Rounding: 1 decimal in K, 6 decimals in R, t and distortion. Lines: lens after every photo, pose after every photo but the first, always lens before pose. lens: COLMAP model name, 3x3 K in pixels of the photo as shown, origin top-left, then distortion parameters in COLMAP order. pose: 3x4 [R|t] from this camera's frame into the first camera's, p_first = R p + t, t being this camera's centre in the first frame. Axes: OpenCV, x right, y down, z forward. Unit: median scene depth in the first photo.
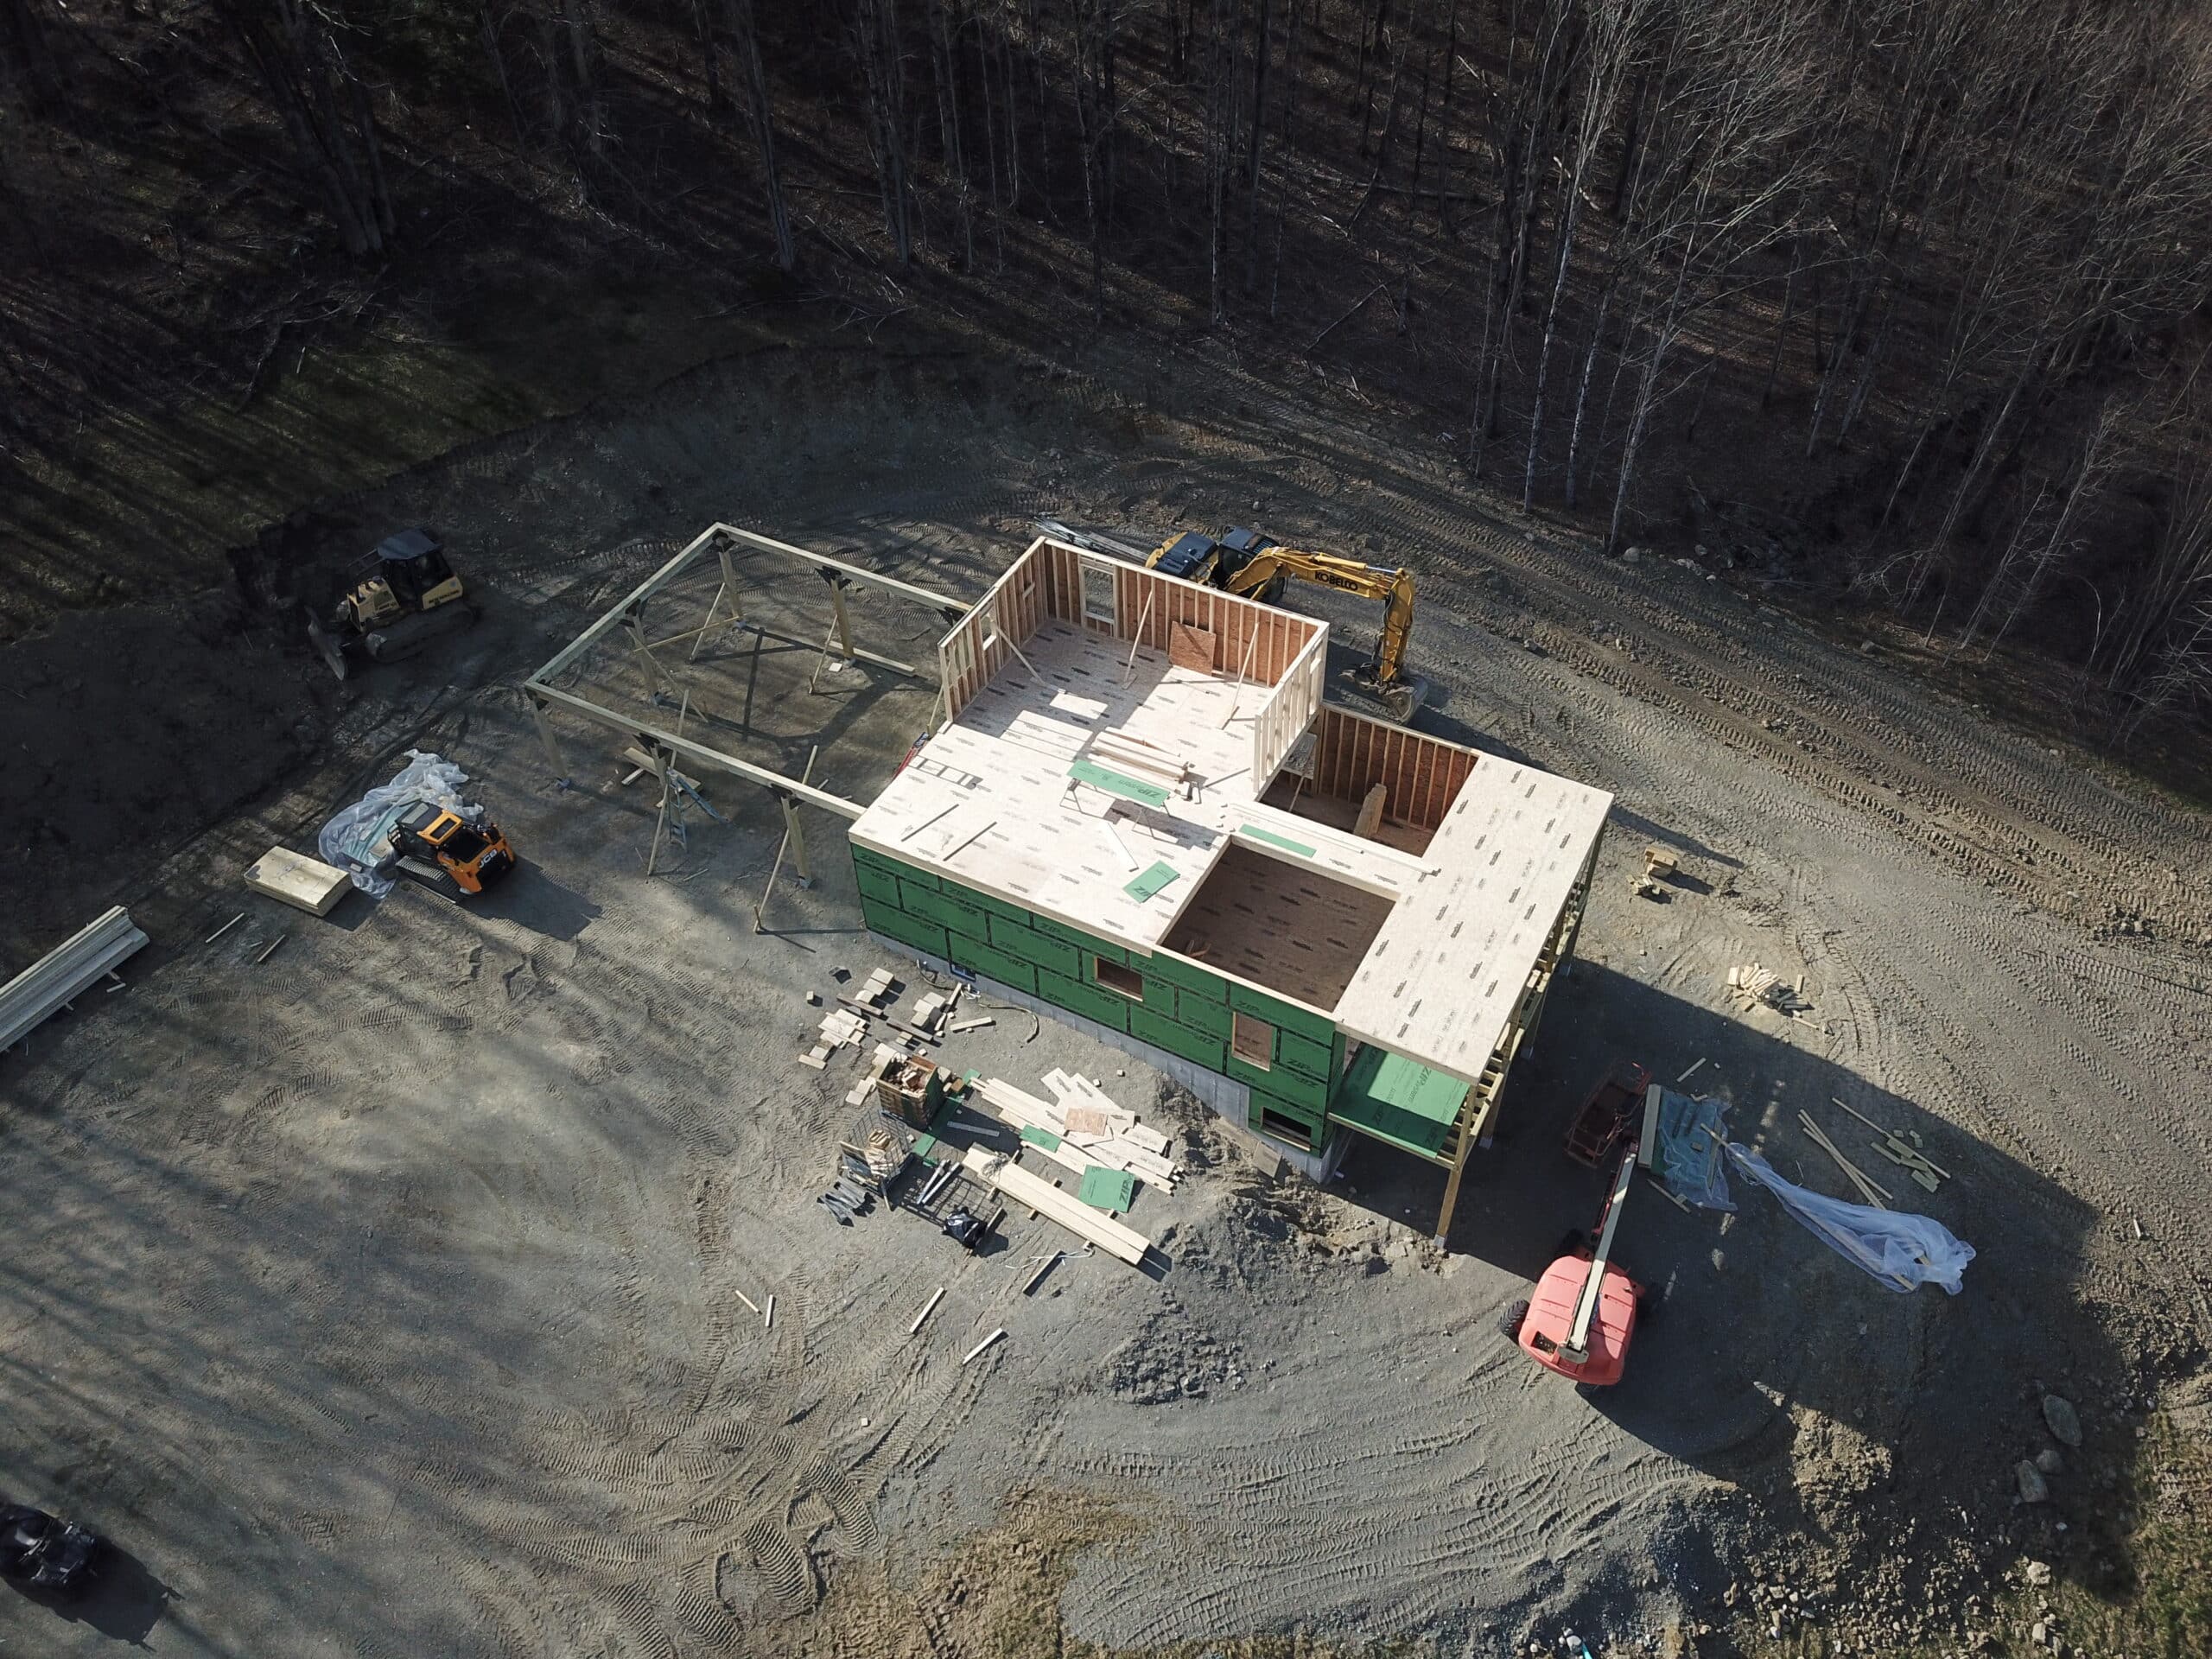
lens RADIAL K [[1650.7, 0, 1109.9], [0, 1650.7, 828.9], [0, 0, 1]] dist [0.000384, 0.001598]
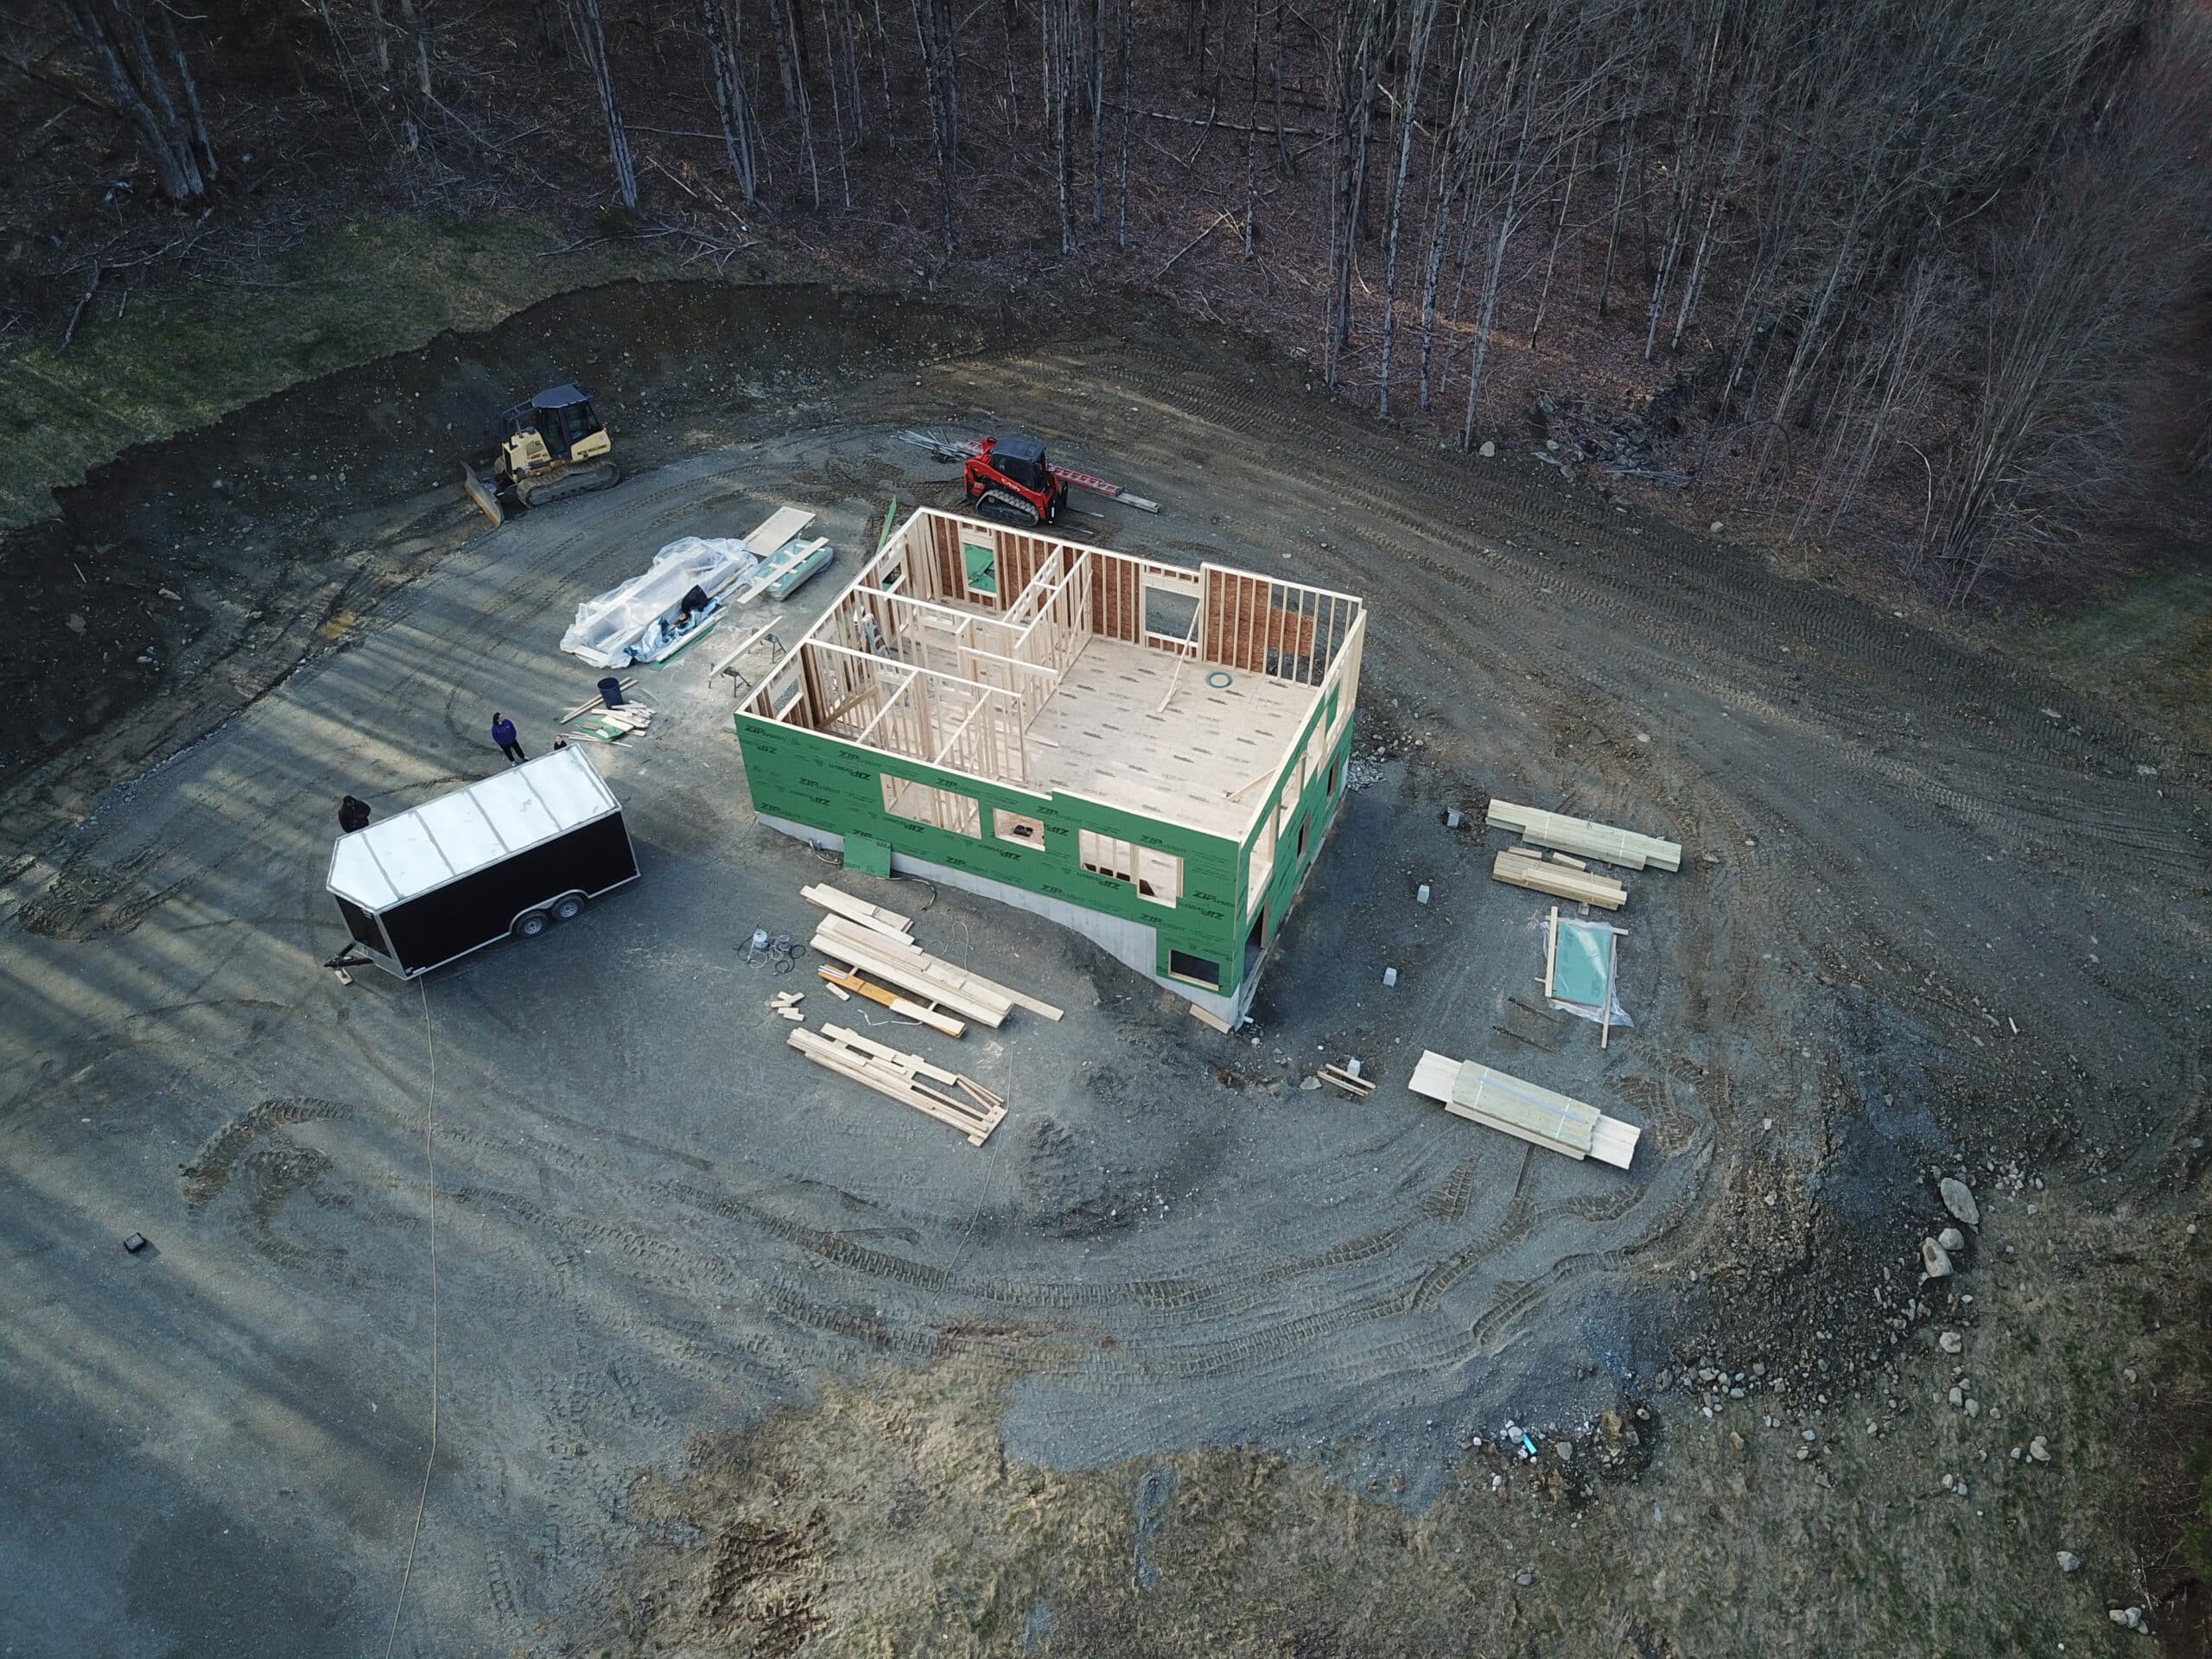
lens RADIAL K [[1650.7, 0, 1106.4], [0, 1650.7, 830.7], [0, 0, 1]] dist [0.000384, 0.001598]
pose [[0.995098, -0.060317, 0.078374, -0.016397], [0.062399, 0.997753, -0.024388, 0.099216], [-0.076727, 0.029159, 0.996626, 0.006633]]
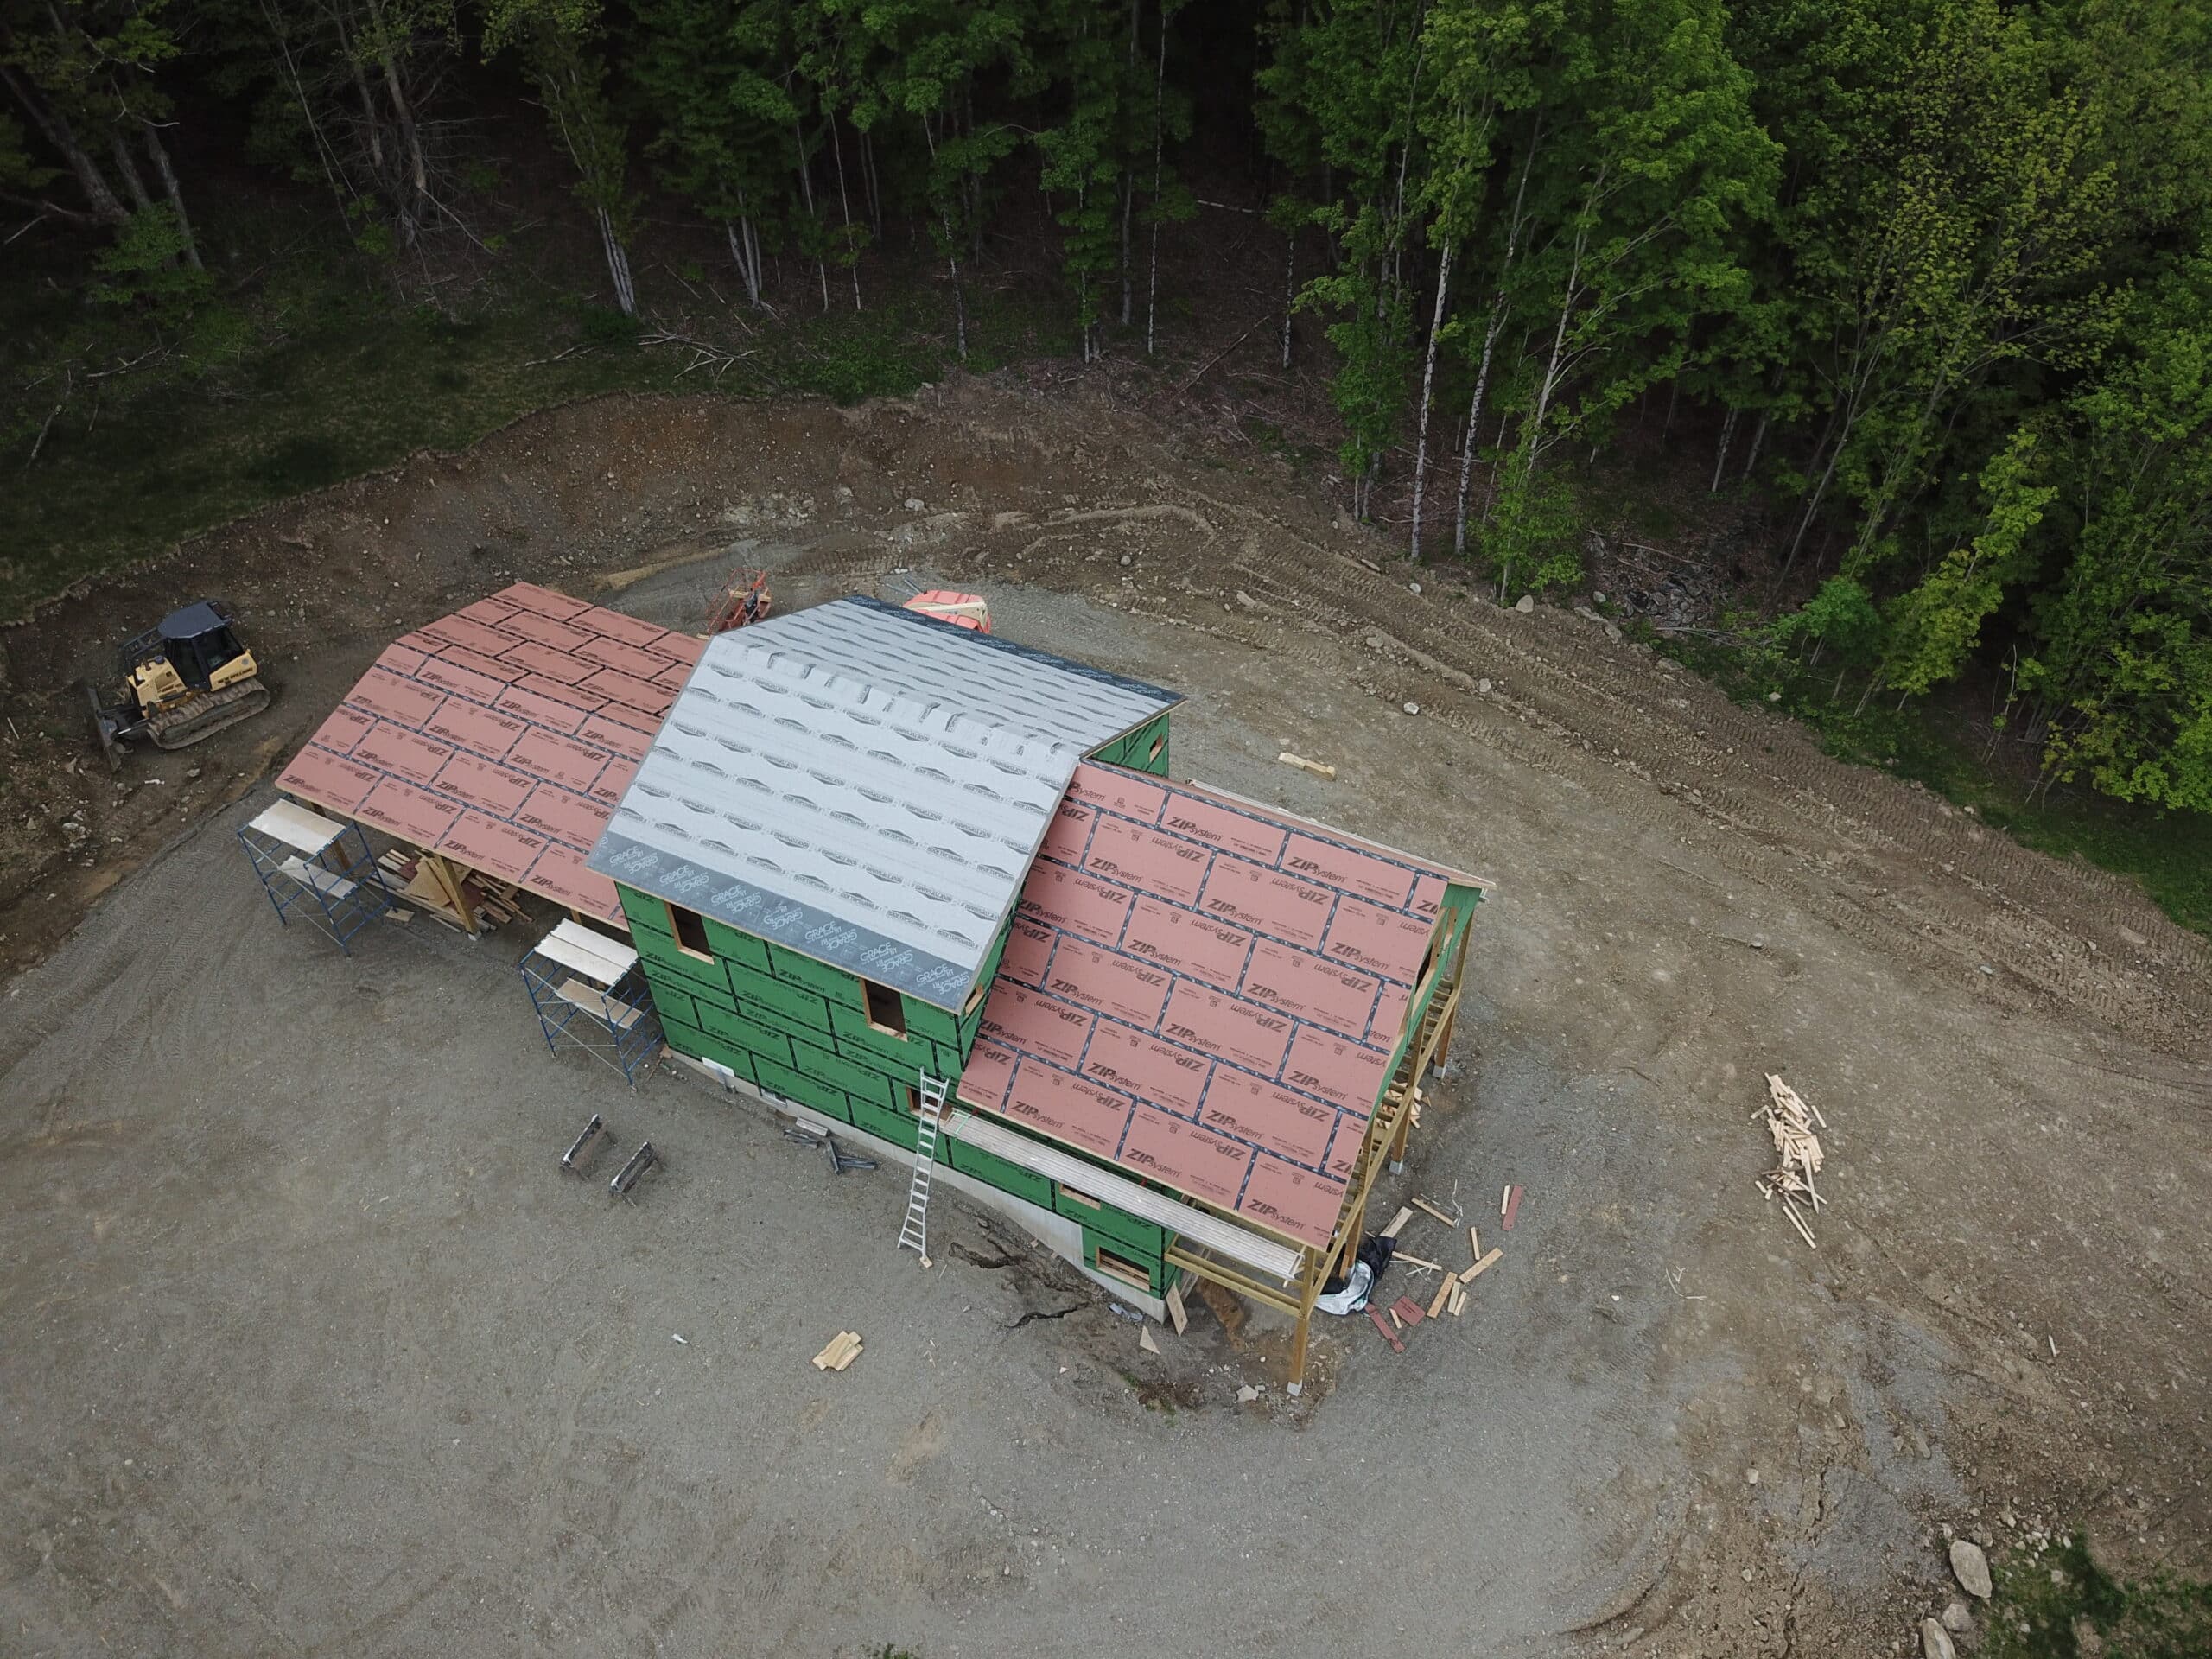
lens RADIAL K [[1650.7, 0, 1105.6], [0, 1650.7, 829.0], [0, 0, 1]] dist [0.000384, 0.001598]
pose [[0.999700, -0.016898, 0.017737, 0.071686], [0.016942, 0.999854, -0.002332, -0.049020], [-0.017695, 0.002632, 0.999840, 0.074755]]
